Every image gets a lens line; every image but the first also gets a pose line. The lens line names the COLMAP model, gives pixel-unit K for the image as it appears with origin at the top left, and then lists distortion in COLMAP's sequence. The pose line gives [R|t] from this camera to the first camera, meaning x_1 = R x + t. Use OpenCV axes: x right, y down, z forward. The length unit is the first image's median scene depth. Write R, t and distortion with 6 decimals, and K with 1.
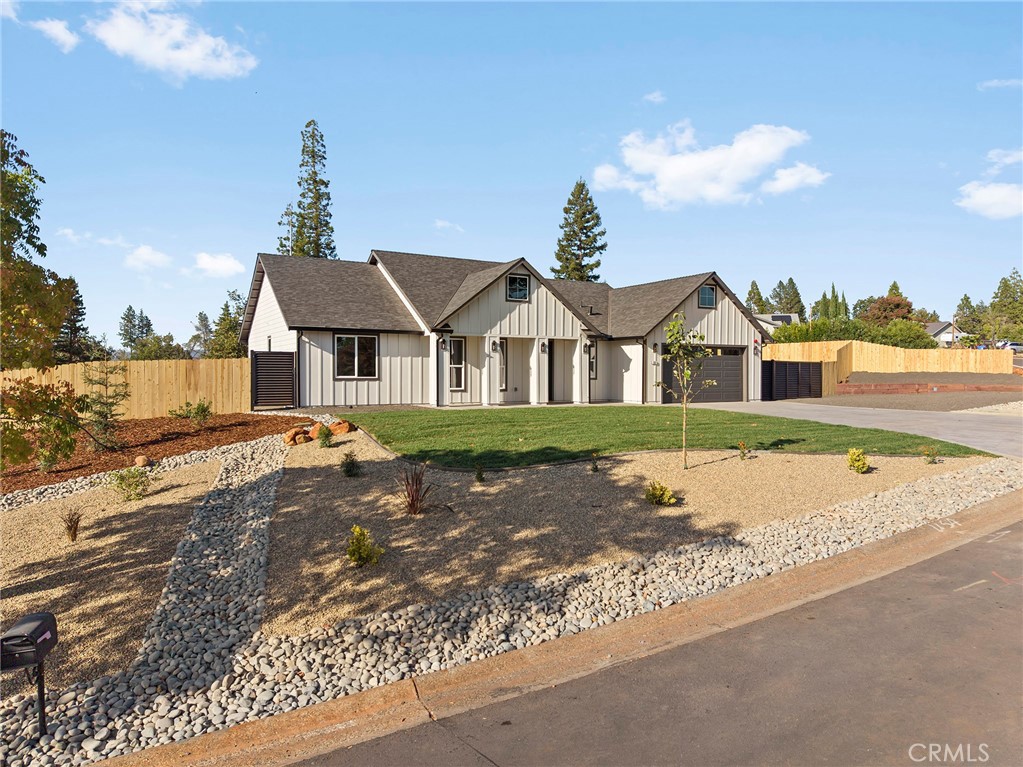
lens RADIAL K [[706.2, 0, 531.2], [0, 706.2, 382.8], [0, 0, 1]] dist [0.061374, -0.000315]
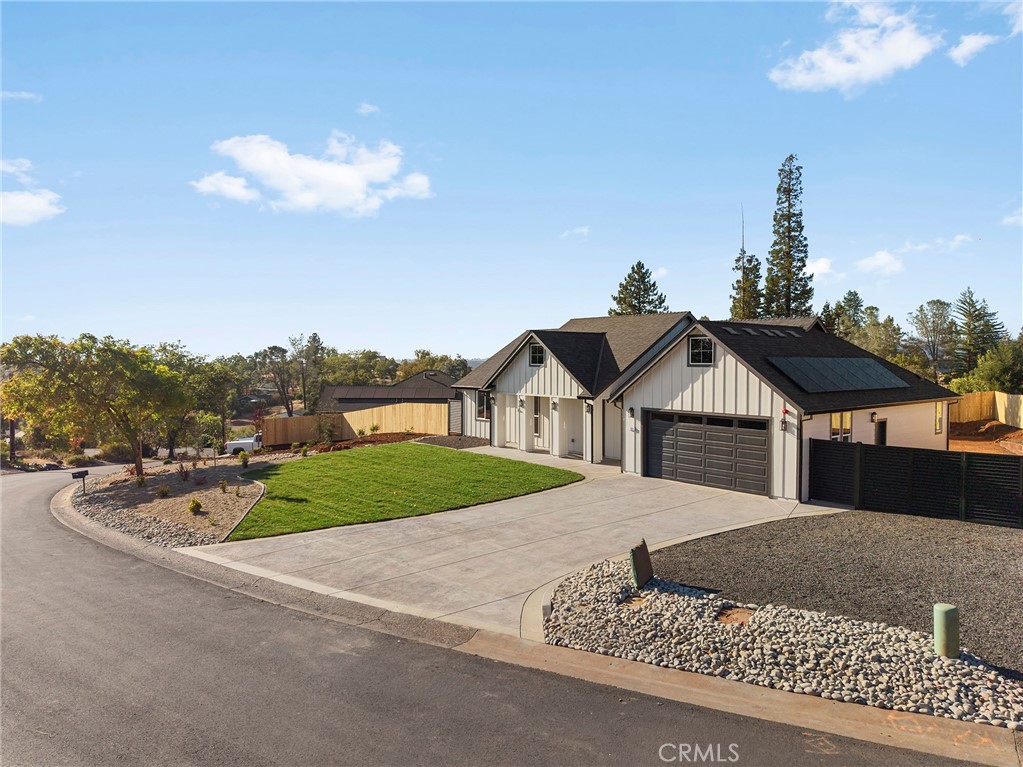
lens RADIAL K [[706.2, 0, 531.2], [0, 706.2, 382.8], [0, 0, 1]] dist [0.061374, -0.000315]
pose [[0.194990, 0.037834, -0.980075, 1.059486], [-0.013478, 0.999265, 0.035894, -0.121241], [0.980713, 0.006210, 0.195356, 0.716918]]
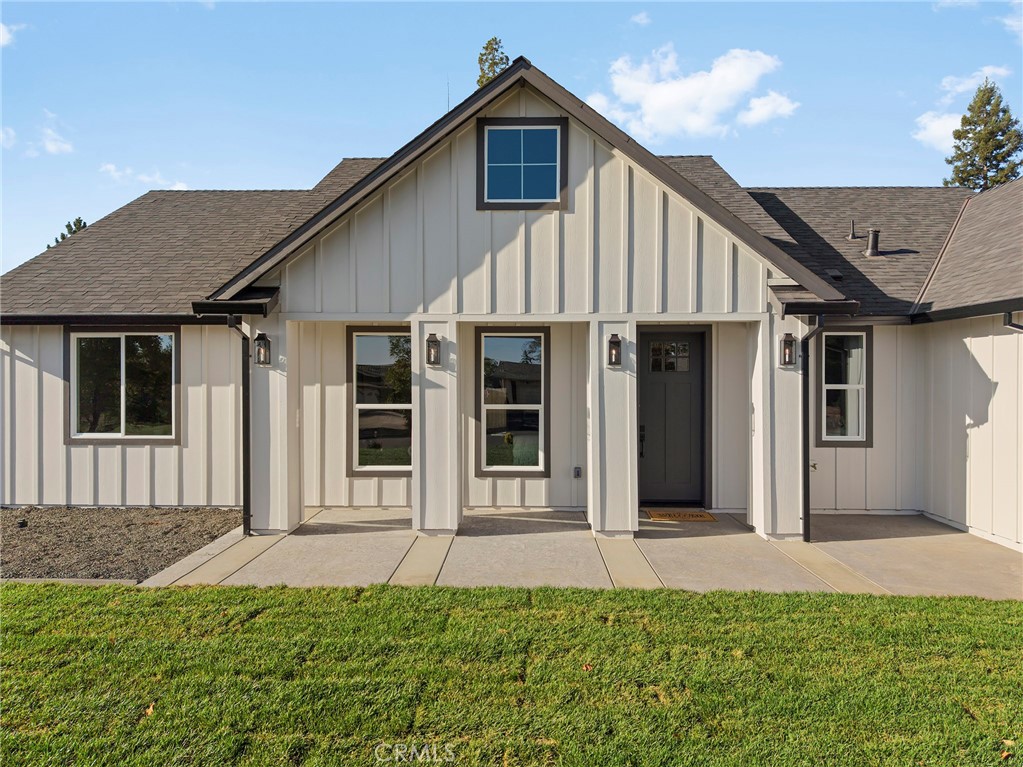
lens RADIAL K [[698.5, 0, 511.5], [0, 698.5, 383.5], [0, 0, 1]] dist [0.010687, 0.000030]
pose [[0.845471, 0.002741, -0.534015, 0.135719], [-0.005483, 0.999979, -0.003550, -0.033546], [0.533994, 0.005929, 0.845468, 0.692453]]
